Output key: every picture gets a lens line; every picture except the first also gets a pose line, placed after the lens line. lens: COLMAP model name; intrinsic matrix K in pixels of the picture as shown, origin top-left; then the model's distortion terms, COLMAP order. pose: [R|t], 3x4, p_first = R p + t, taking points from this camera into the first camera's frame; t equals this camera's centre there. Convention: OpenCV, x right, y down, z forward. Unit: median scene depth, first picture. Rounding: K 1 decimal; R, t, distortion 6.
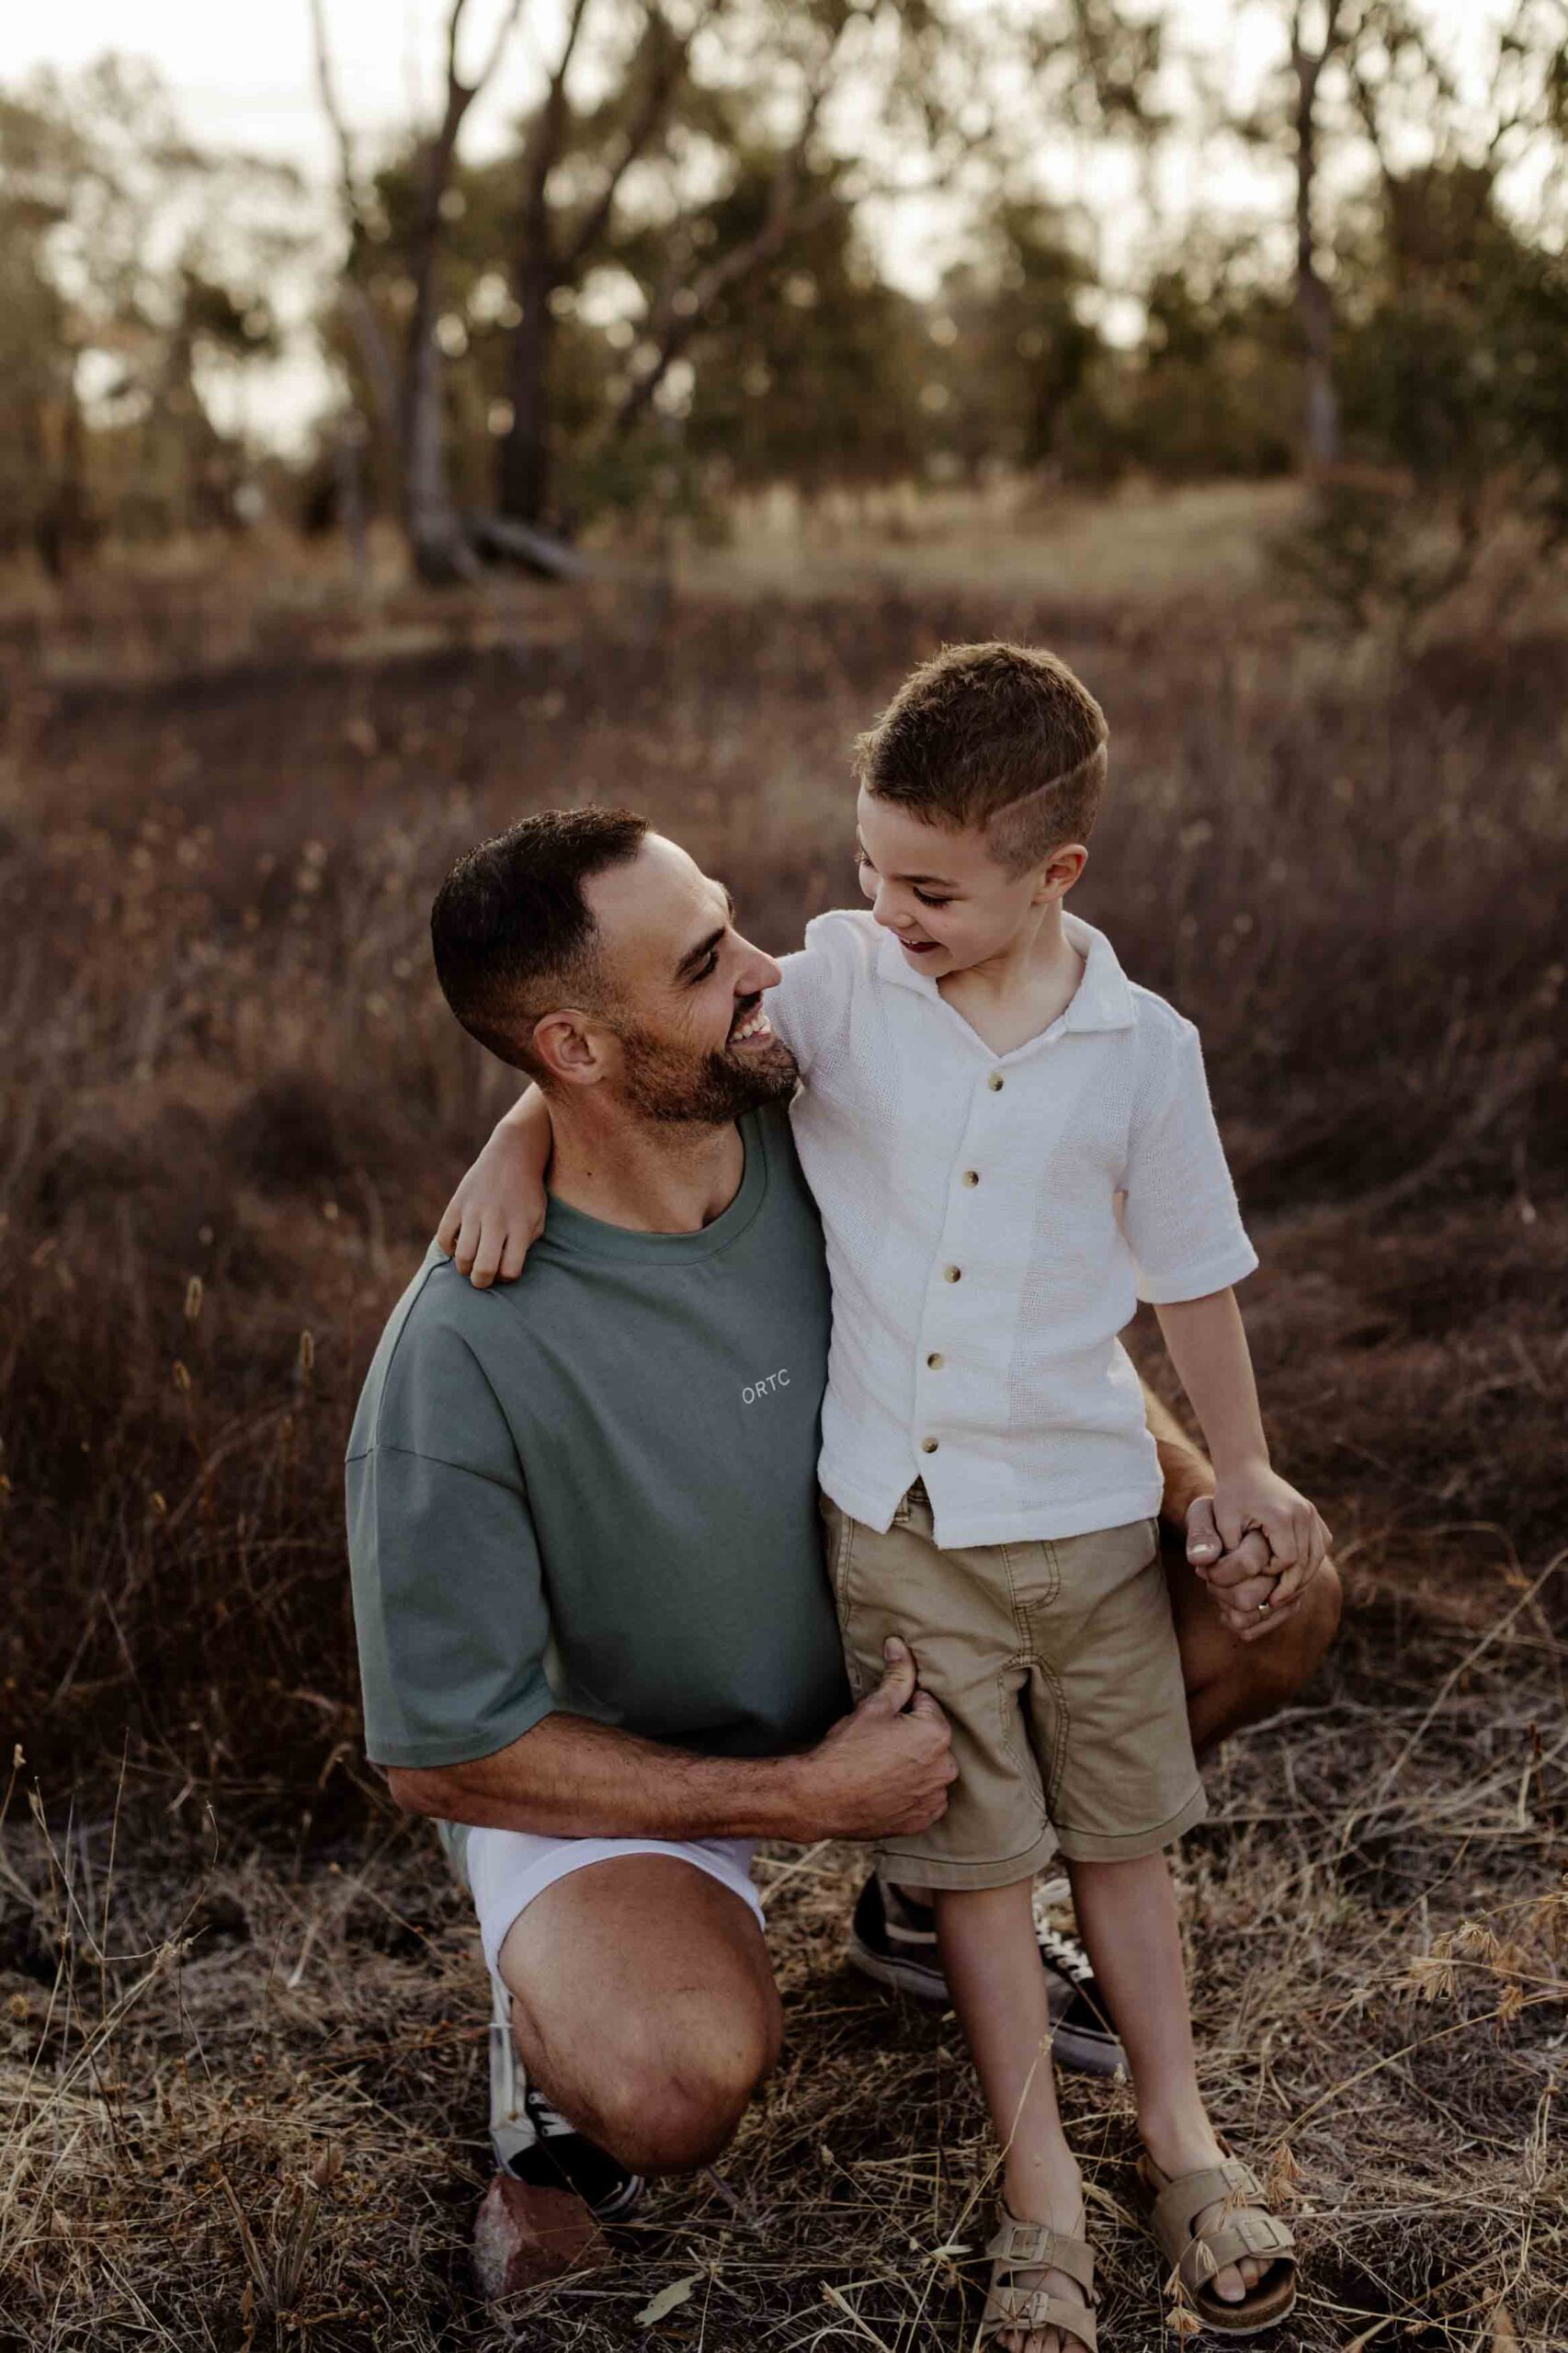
lens RADIAL K [[3310.3, 0, 756.7], [0, 3310.3, 1221.3], [0, 0, 1]] dist [0.034104, -0.046476]
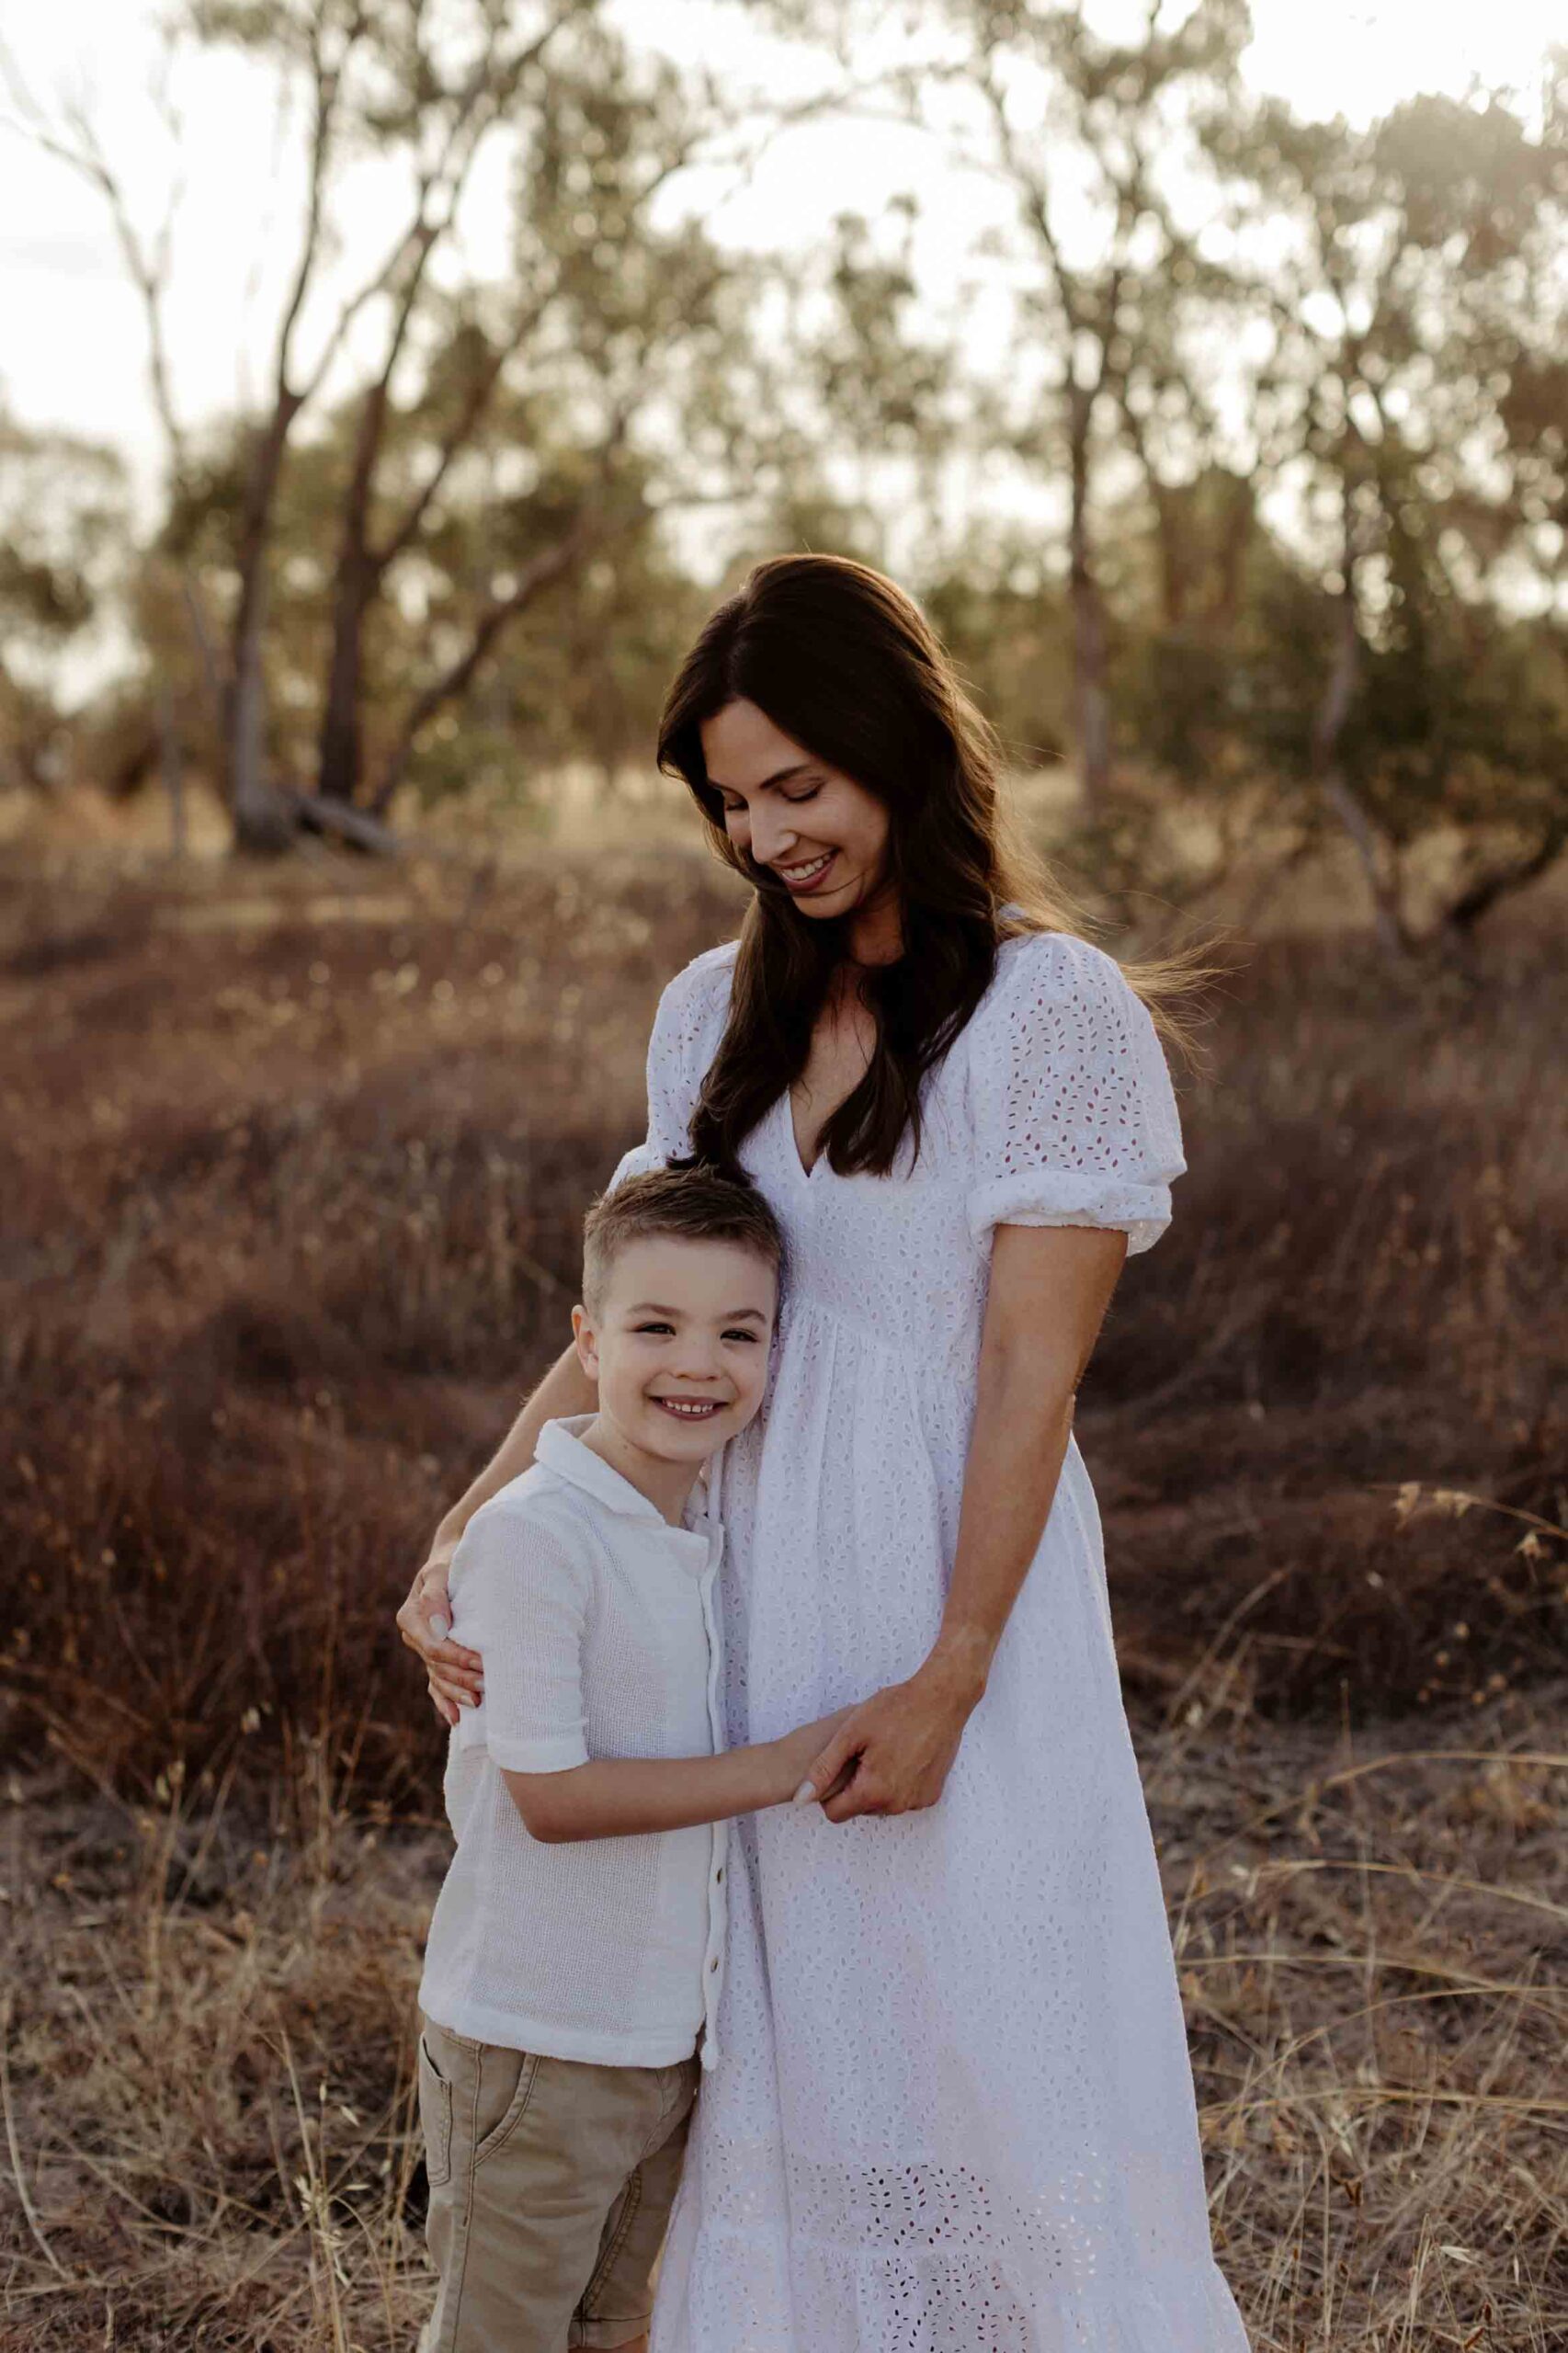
lens RADIAL K [[3325.7, 0, 751.7], [0, 3325.7, 1176.1], [0, 0, 1]] dist [0.002813, -0.009631]
pose [[0.997800, 0.014274, 0.064738, -0.042180], [-0.008290, 0.995744, -0.091784, 0.023819], [-0.065773, 0.091046, 0.993672, -0.250715]]
